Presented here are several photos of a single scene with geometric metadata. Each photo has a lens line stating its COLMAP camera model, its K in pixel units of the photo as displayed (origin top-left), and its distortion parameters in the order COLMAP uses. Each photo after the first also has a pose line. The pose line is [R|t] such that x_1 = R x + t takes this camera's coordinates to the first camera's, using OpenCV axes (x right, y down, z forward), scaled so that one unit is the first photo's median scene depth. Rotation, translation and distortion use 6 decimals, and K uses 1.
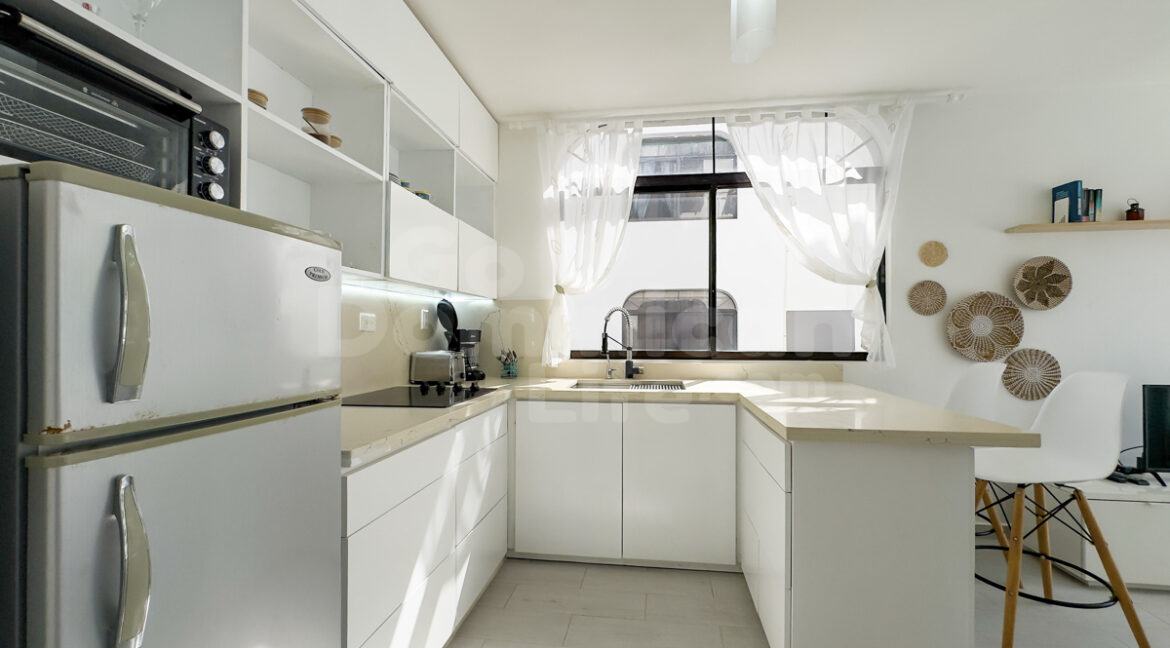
lens RADIAL K [[477.6, 0, 598.1], [0, 477.6, 331.5], [0, 0, 1]] dist [-0.000063, 0.000038]
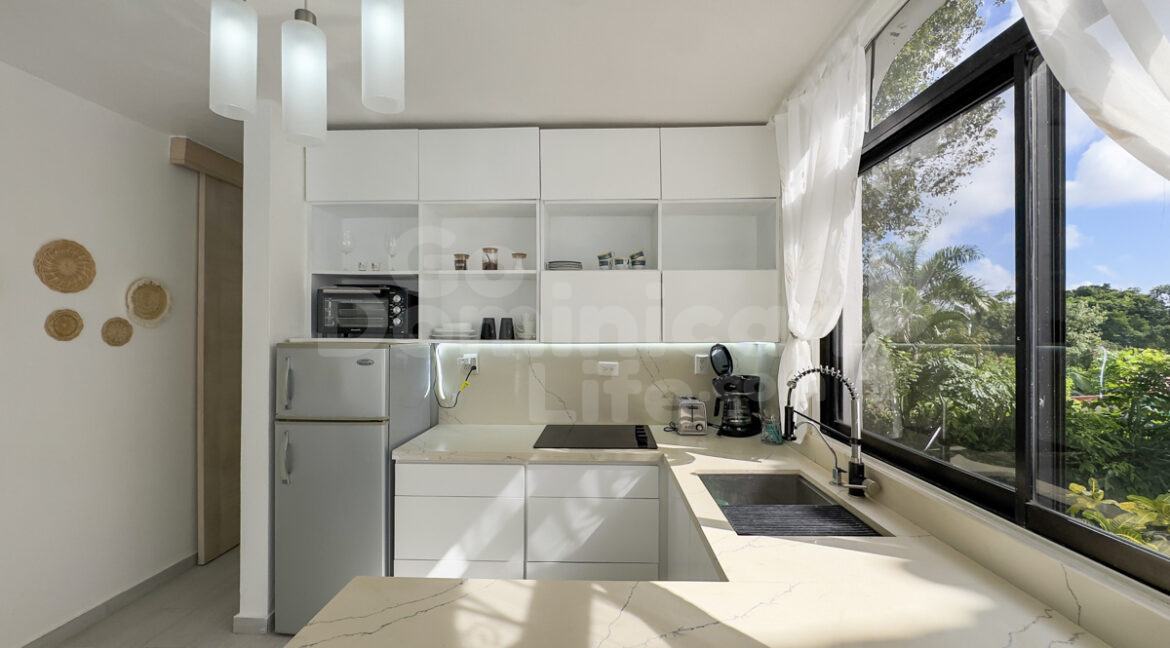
lens RADIAL K [[470.9, 0, 591.8], [0, 470.9, 329.1], [0, 0, 1]] dist [-0.001325, -0.000090]
pose [[0.102477, -0.001836, -0.994734, 0.624524], [0.003898, 0.999991, -0.001444, -0.100815], [0.994728, -0.003730, 0.102483, 0.686519]]
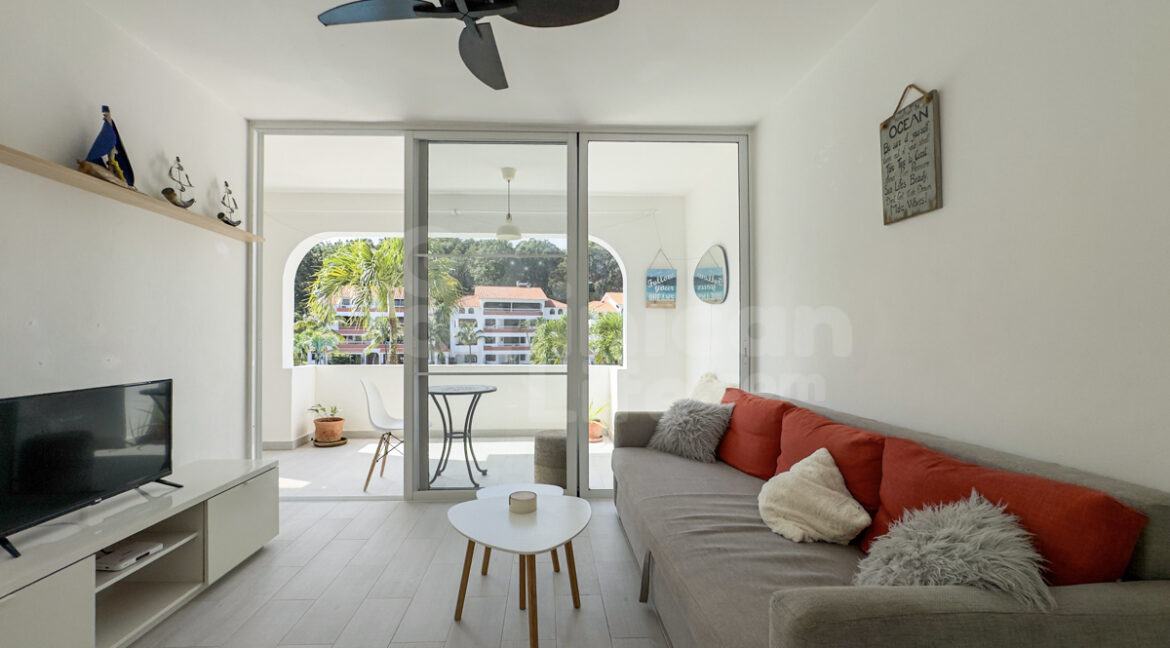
lens RADIAL K [[481.2, 0, 561.6], [0, 481.2, 333.4], [0, 0, 1]] dist [0.001684, 0.000030]
pose [[-0.158116, 0.009045, 0.987379, 0.366863], [-0.008442, 0.999909, -0.010512, 0.023187], [-0.987385, -0.009998, -0.158025, 0.327215]]
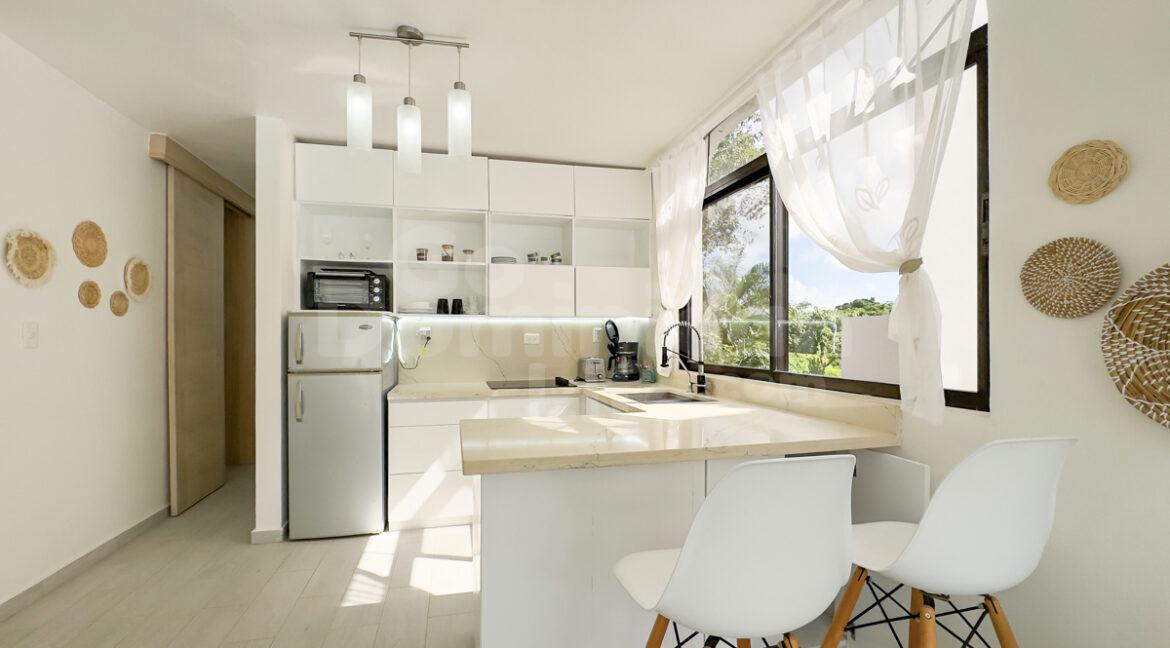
lens RADIAL K [[477.4, 0, 563.7], [0, 477.4, 338.1], [0, 0, 1]] dist [-0.001339, -0.000117]
pose [[0.349283, 0.000352, -0.937017, 0.952980], [0.007829, 0.999964, 0.003294, -0.021135], [0.936985, -0.008487, 0.349268, 0.424481]]
